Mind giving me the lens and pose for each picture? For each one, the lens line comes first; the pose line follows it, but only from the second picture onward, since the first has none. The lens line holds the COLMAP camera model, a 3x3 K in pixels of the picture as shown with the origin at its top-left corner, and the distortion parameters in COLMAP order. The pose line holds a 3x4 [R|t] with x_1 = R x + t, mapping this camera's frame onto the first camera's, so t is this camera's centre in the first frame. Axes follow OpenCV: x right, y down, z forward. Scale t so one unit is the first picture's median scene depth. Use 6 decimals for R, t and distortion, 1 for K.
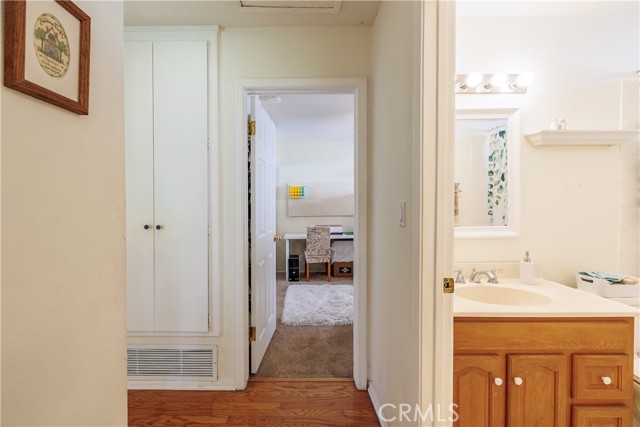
lens RADIAL K [[273.9, 0, 308.5], [0, 273.9, 209.6], [0, 0, 1]] dist [-0.001152, 0.000815]
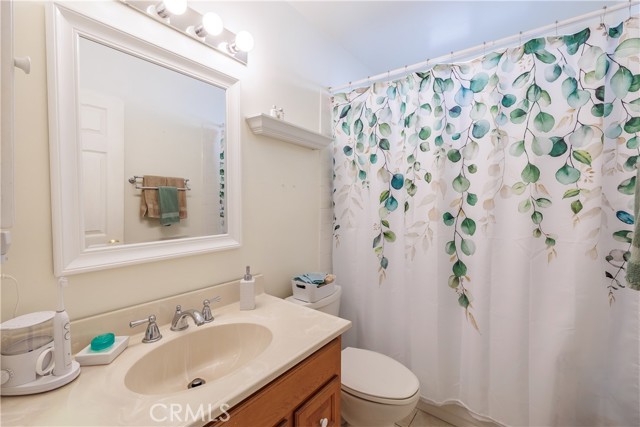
lens RADIAL K [[273.9, 0, 321.0], [0, 273.9, 214.5], [0, 0, 1]] dist [-0.001152, 0.000815]
pose [[0.618576, -0.012258, 0.785629, 0.312754], [0.001594, 0.999896, 0.014346, -0.002491], [-0.785723, -0.007622, 0.618531, 0.351372]]
